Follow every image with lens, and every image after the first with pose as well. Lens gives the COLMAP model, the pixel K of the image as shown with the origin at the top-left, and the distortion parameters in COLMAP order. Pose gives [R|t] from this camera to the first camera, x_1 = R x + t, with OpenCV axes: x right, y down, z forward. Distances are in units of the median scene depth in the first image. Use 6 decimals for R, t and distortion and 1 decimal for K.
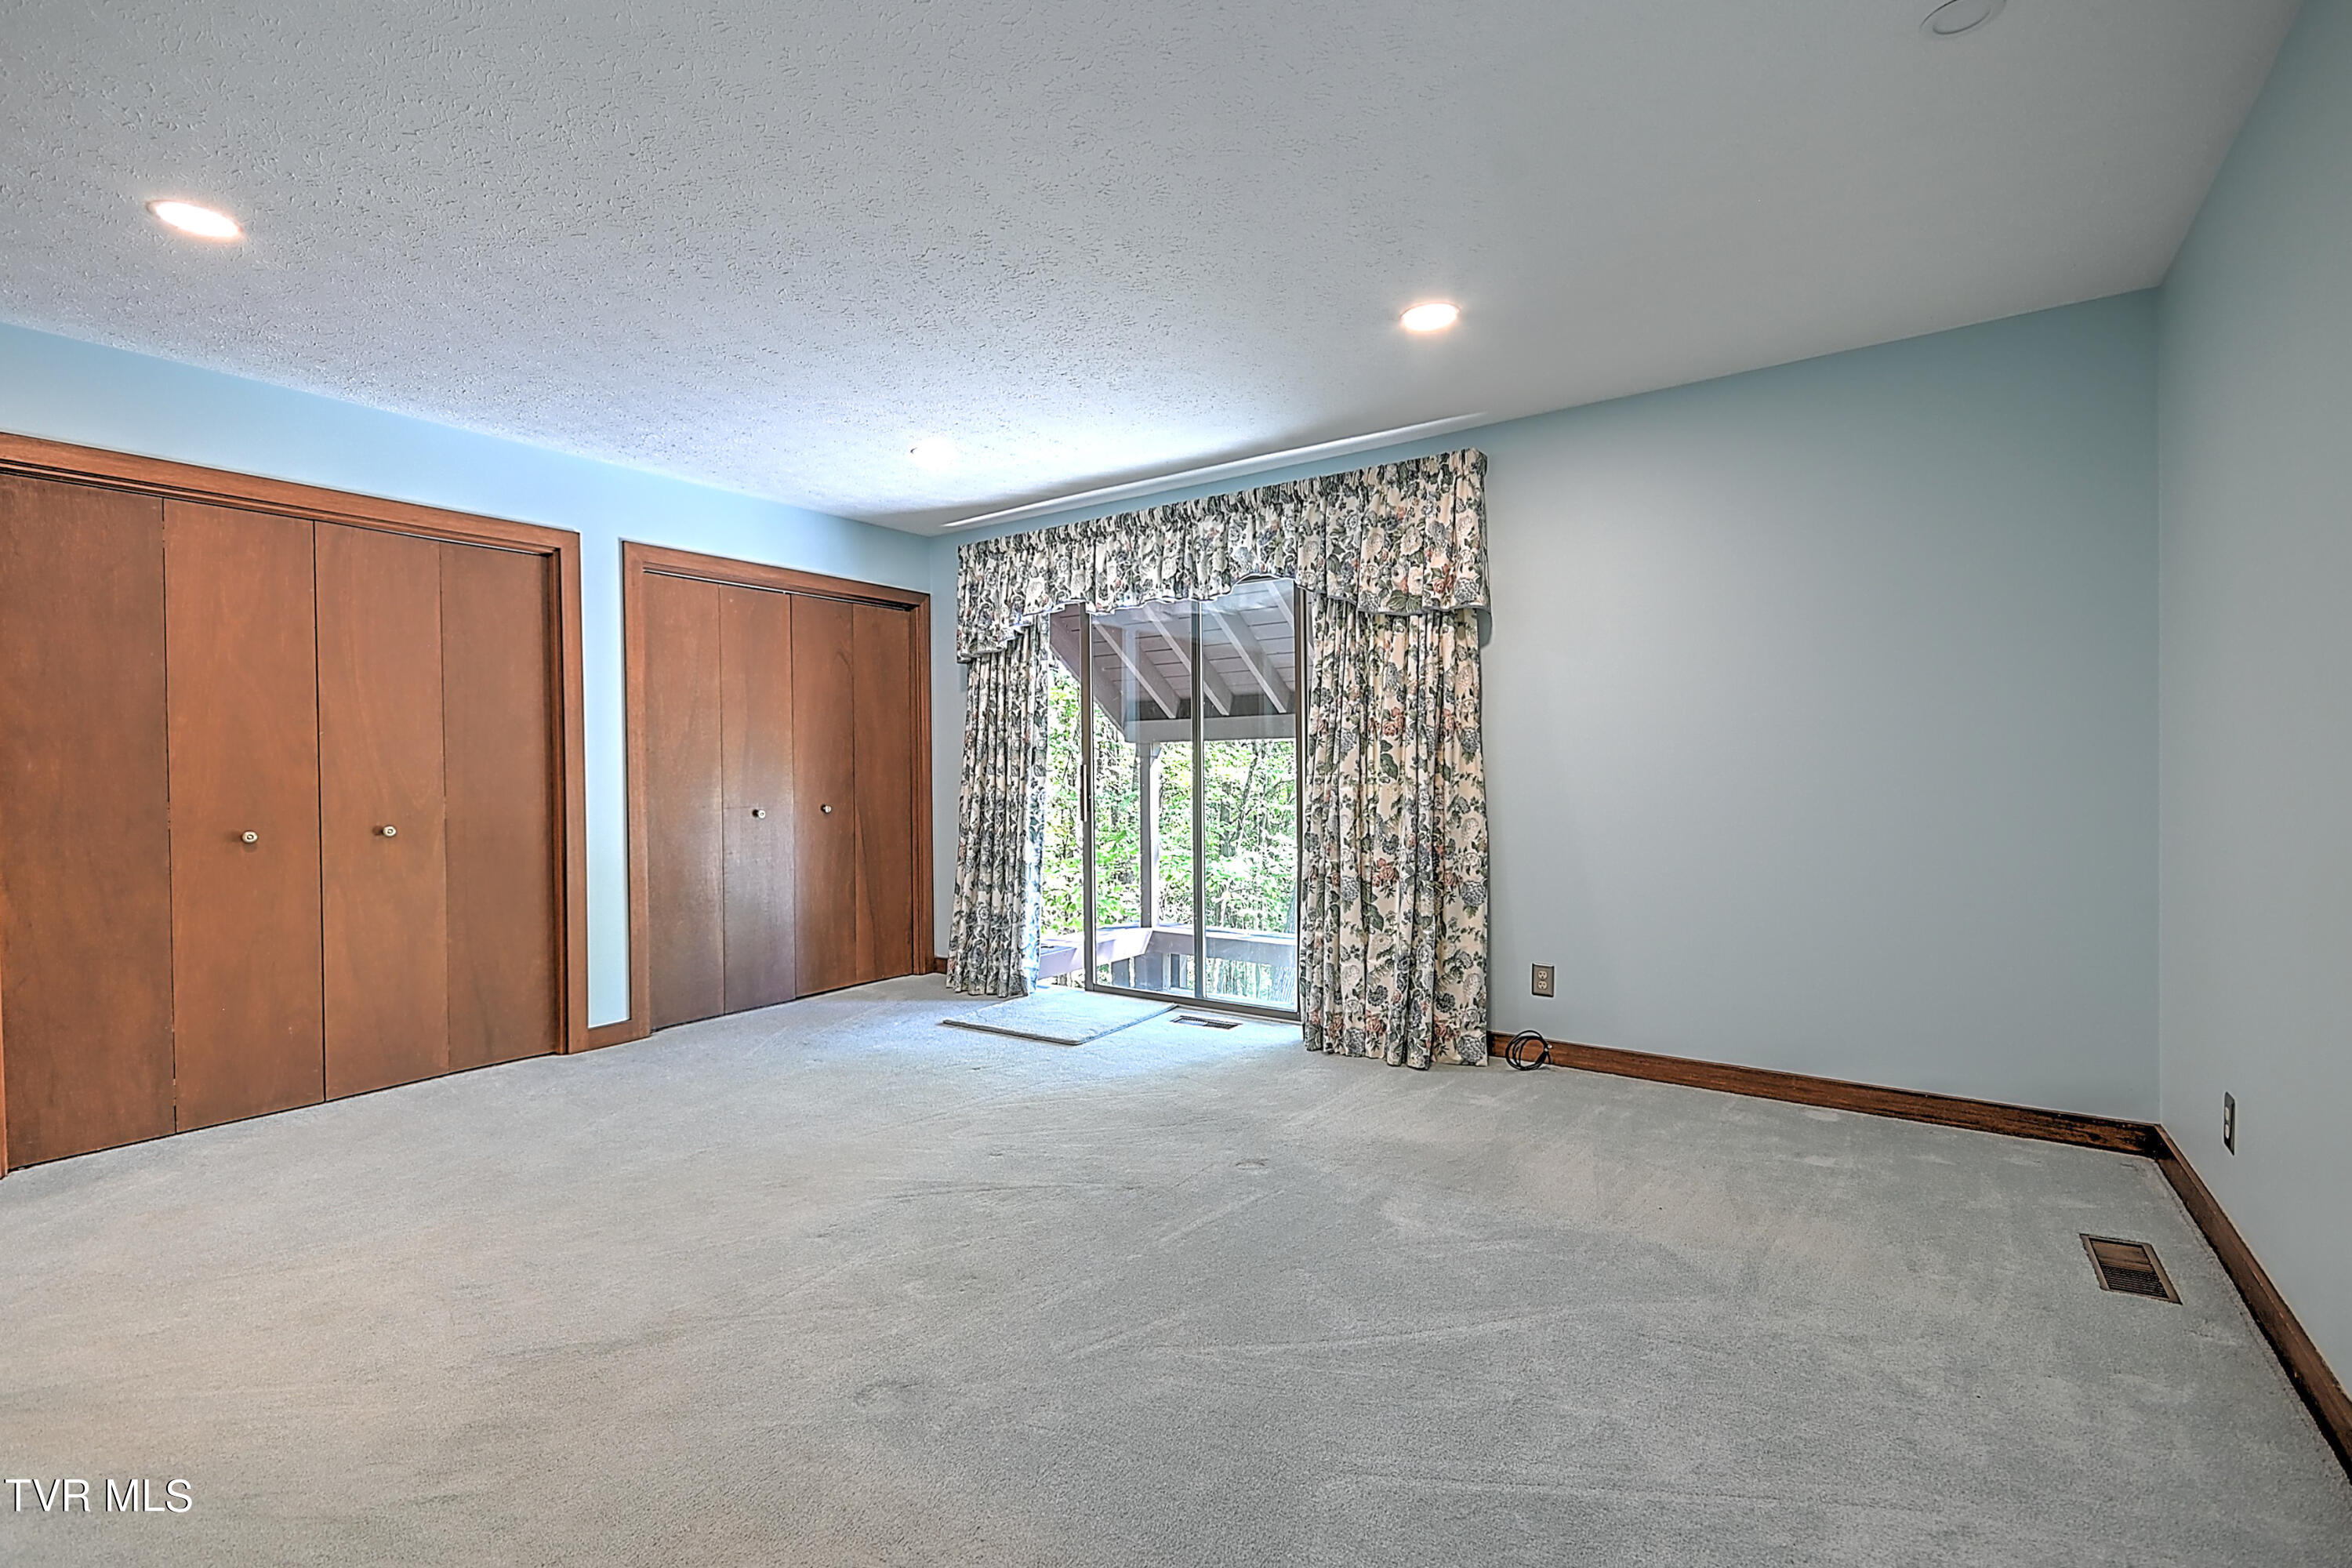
lens RADIAL K [[1071.0, 0, 1156.2], [0, 1071.0, 776.7], [0, 0, 1]] dist [0.020513, -0.009786]
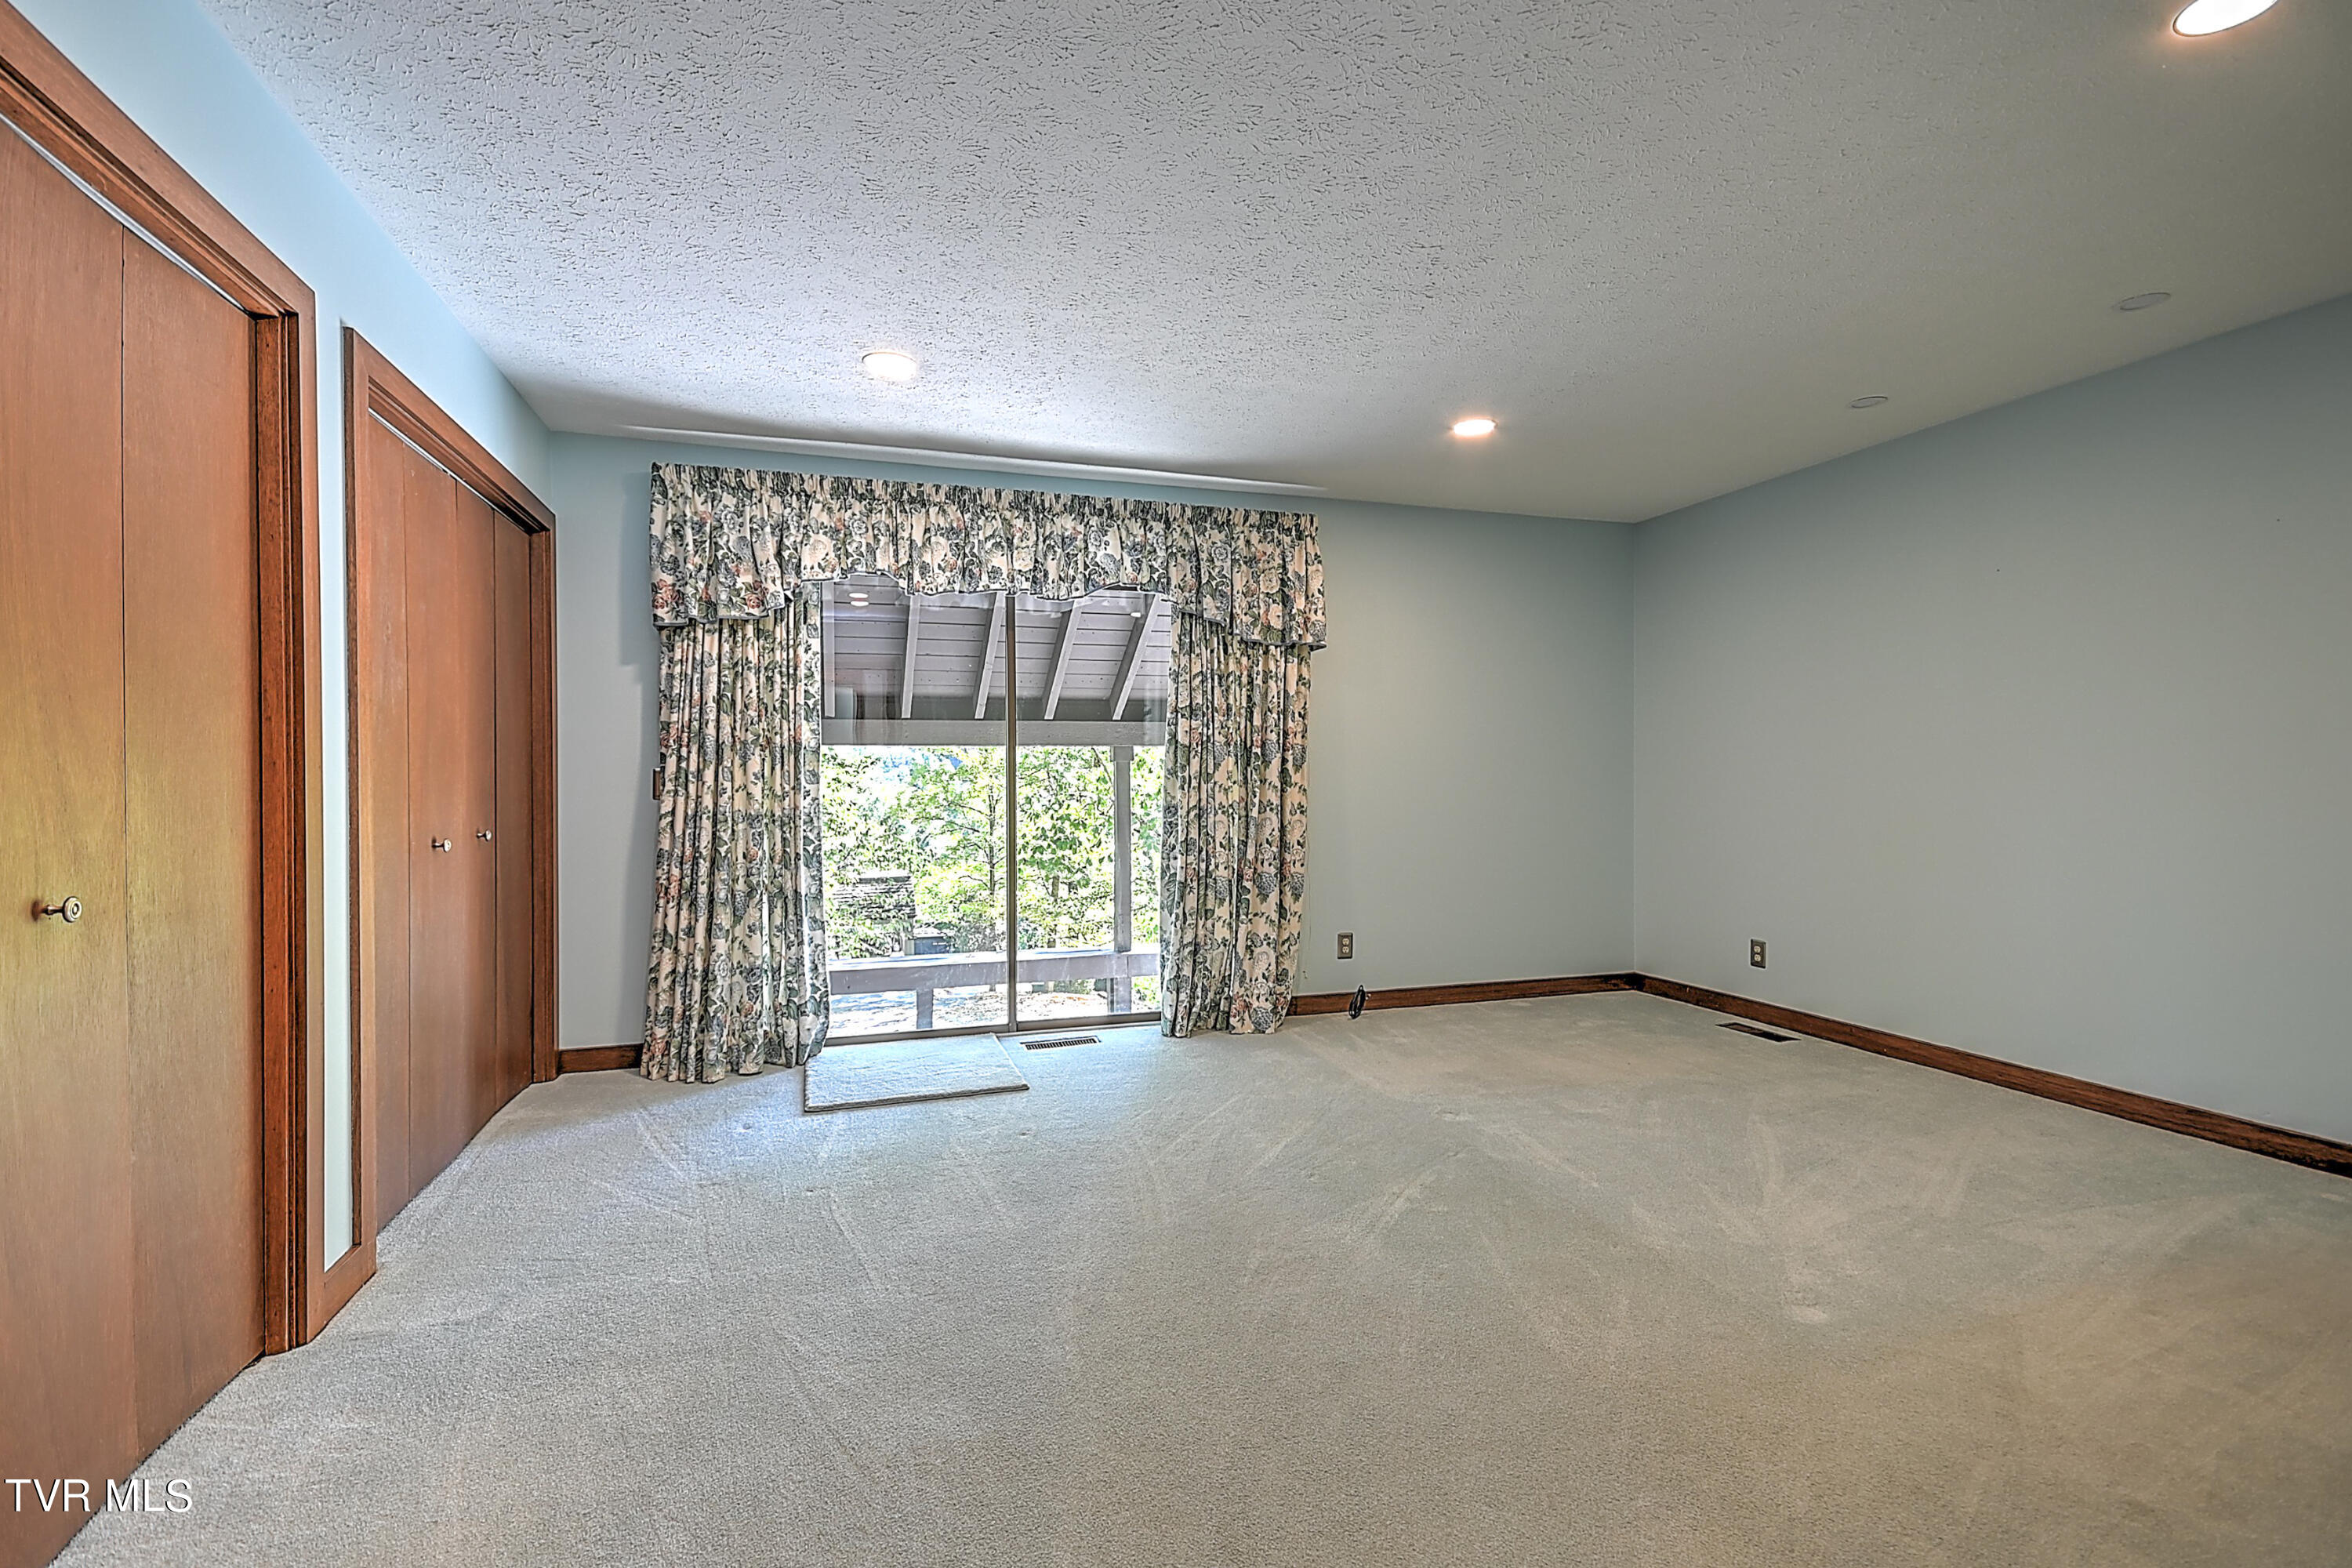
lens RADIAL K [[1071.0, 0, 1166.1], [0, 1071.0, 789.8], [0, 0, 1]] dist [0.020513, -0.009786]
pose [[0.592590, 0.002906, 0.805499, -0.686042], [0.002408, 0.999983, -0.005379, 0.009871], [-0.805500, 0.005127, 0.592573, 0.367943]]
